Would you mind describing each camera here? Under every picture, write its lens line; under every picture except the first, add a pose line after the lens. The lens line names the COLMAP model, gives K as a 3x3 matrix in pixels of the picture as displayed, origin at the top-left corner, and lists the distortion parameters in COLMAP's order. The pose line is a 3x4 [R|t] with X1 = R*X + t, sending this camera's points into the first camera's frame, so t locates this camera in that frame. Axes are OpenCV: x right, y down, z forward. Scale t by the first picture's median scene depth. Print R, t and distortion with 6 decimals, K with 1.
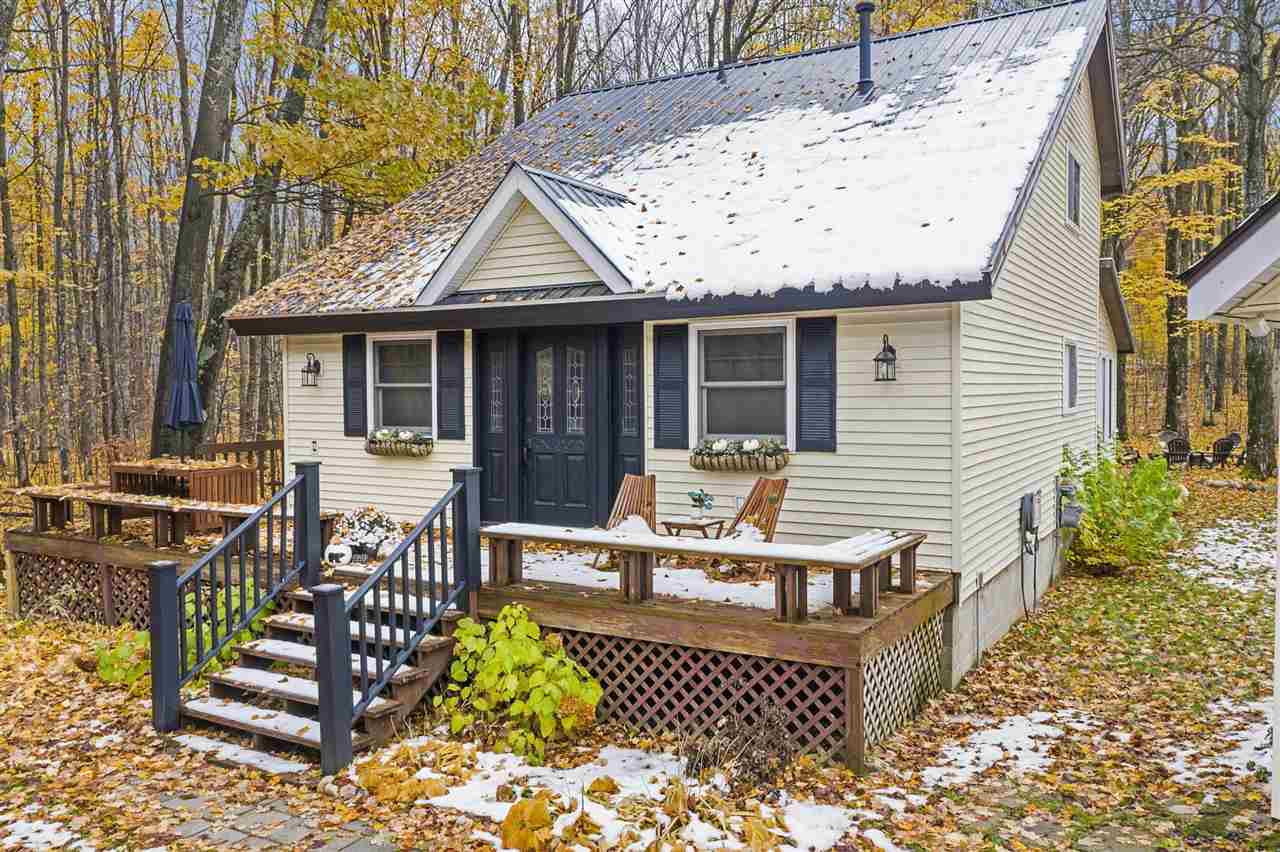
lens RADIAL K [[1011.8, 0, 640.0], [0, 1011.8, 426.0], [0, 0, 1]] dist [-0.008329, -0.000421]
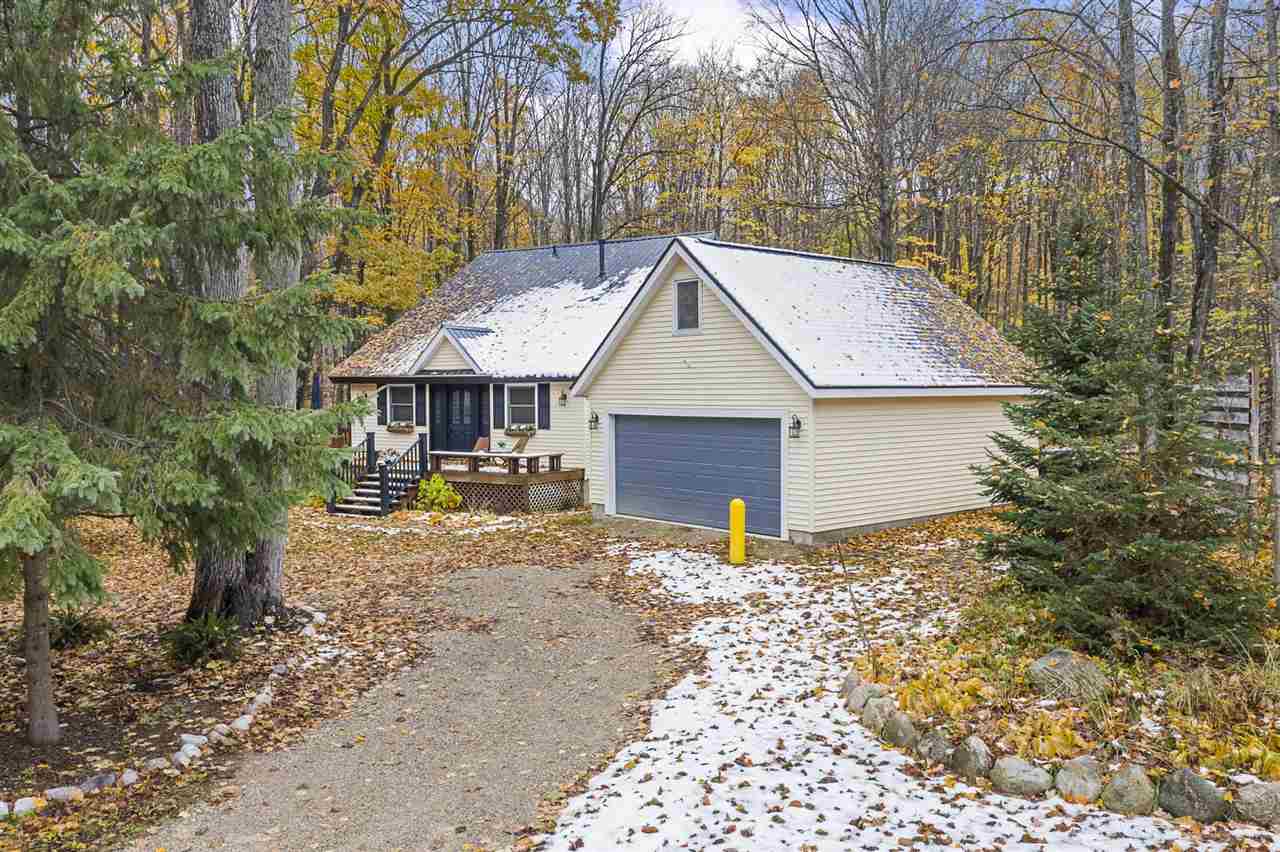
lens RADIAL K [[1011.8, 0, 640.0], [0, 1011.8, 426.0], [0, 0, 1]] dist [-0.008329, -0.000421]
pose [[0.999937, 0.001714, 0.011067, 0.412663], [-0.001716, 0.999999, 0.000122, 0.014777], [-0.011067, -0.000141, 0.999939, -1.901370]]
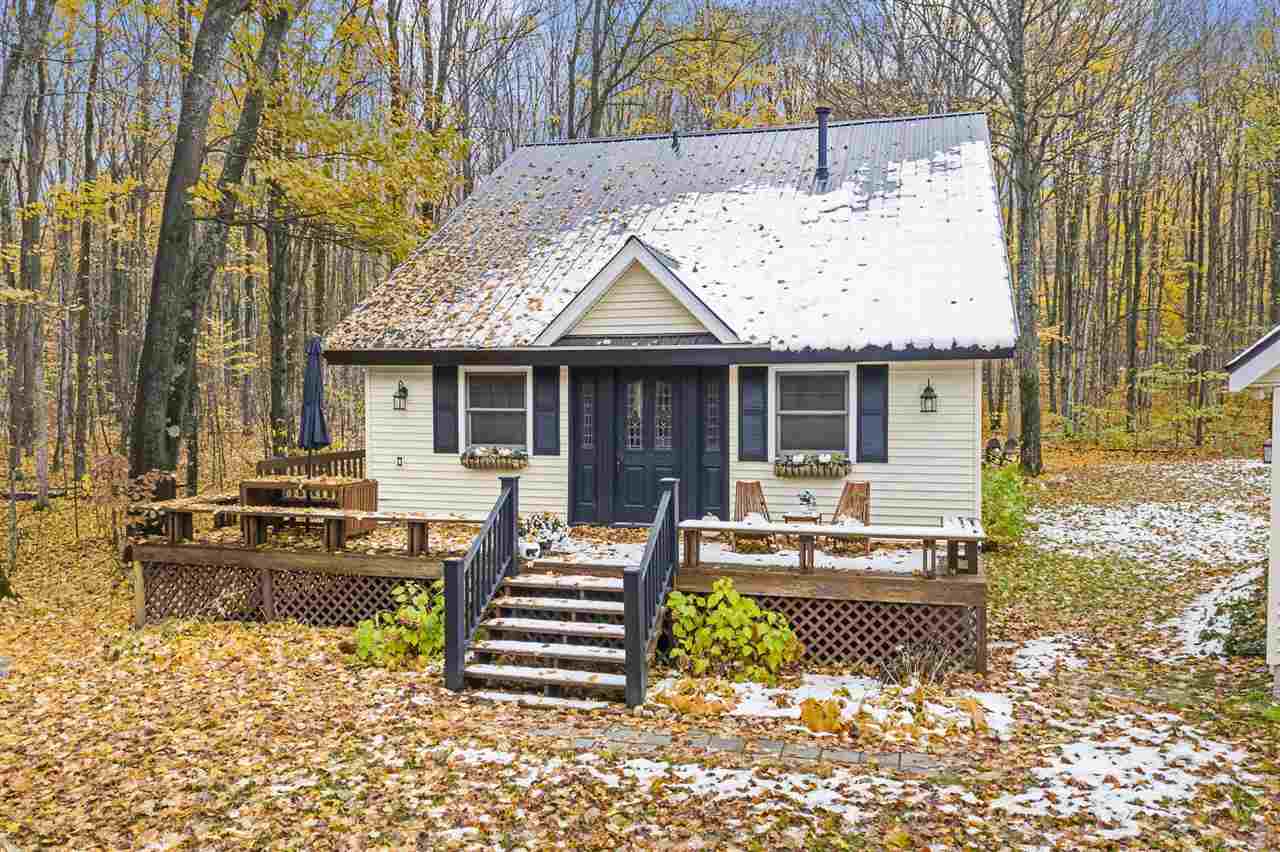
lens RADIAL K [[1011.8, 0, 640.0], [0, 1011.8, 426.0], [0, 0, 1]] dist [-0.008329, -0.000421]
pose [[0.964941, -0.003838, 0.262439, -0.481623], [0.004688, 0.999986, -0.002616, -0.021690], [-0.262425, 0.003755, 0.964945, -0.237216]]
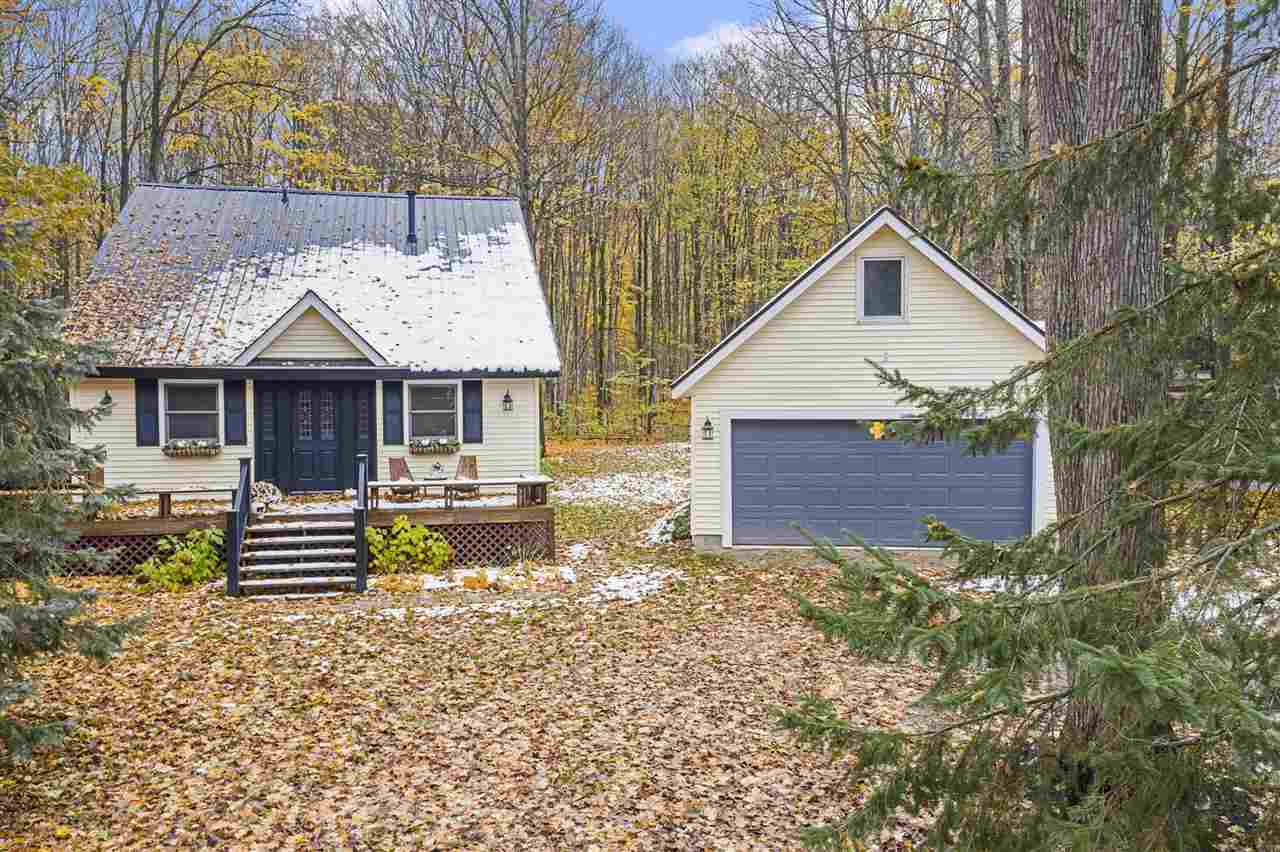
lens RADIAL K [[1011.8, 0, 640.0], [0, 1011.8, 426.0], [0, 0, 1]] dist [-0.008329, -0.000421]
pose [[0.719607, -0.020367, 0.694083, -1.034210], [0.023226, 0.999716, 0.005254, -0.013828], [-0.693994, 0.012340, 0.719876, -0.766757]]
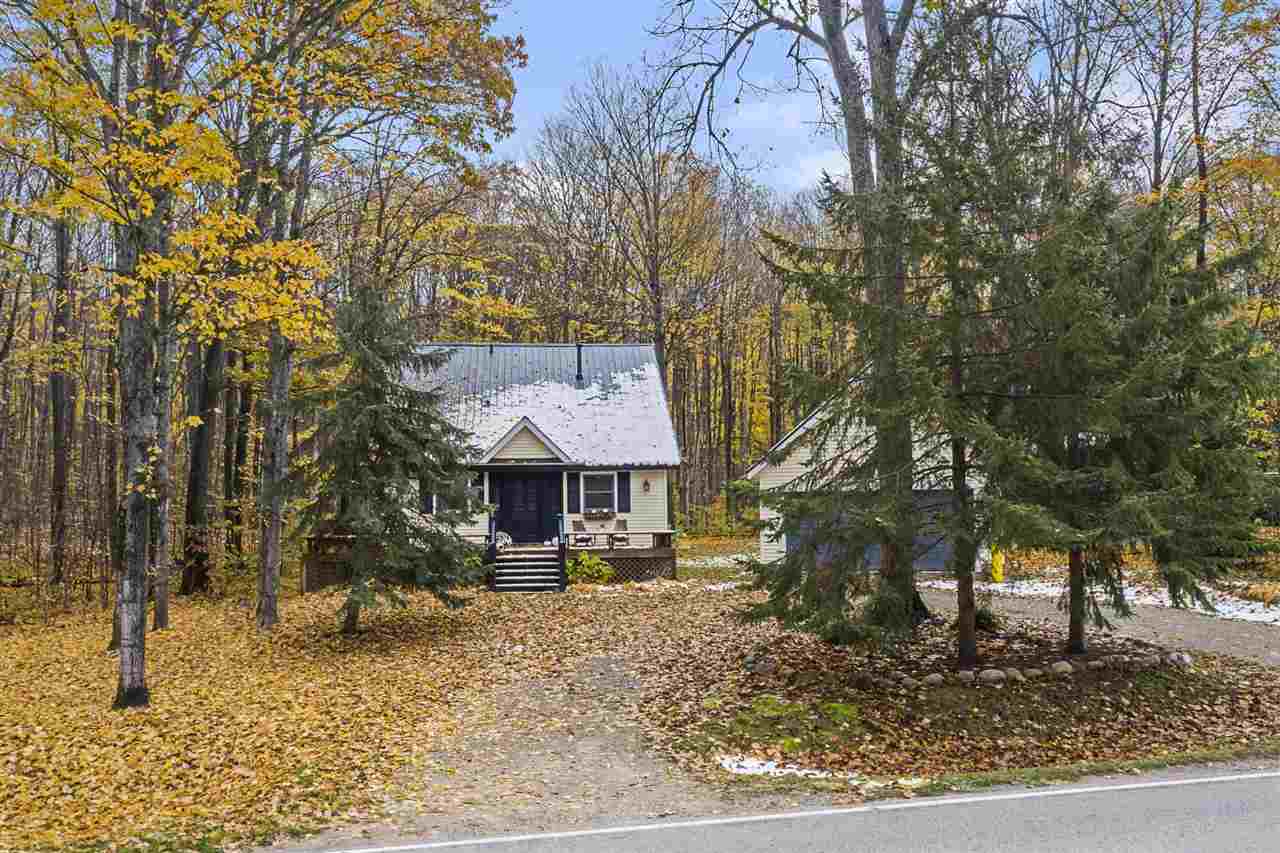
lens RADIAL K [[1191.2, 0, 640.0], [0, 1191.2, 426.5], [0, 0, 1]] dist [-0.002723, -0.000163]
pose [[0.804447, 0.040105, 0.592669, -2.048705], [0.027211, 0.994183, -0.104209, 0.148948], [-0.593401, 0.099958, 0.798677, -2.105750]]
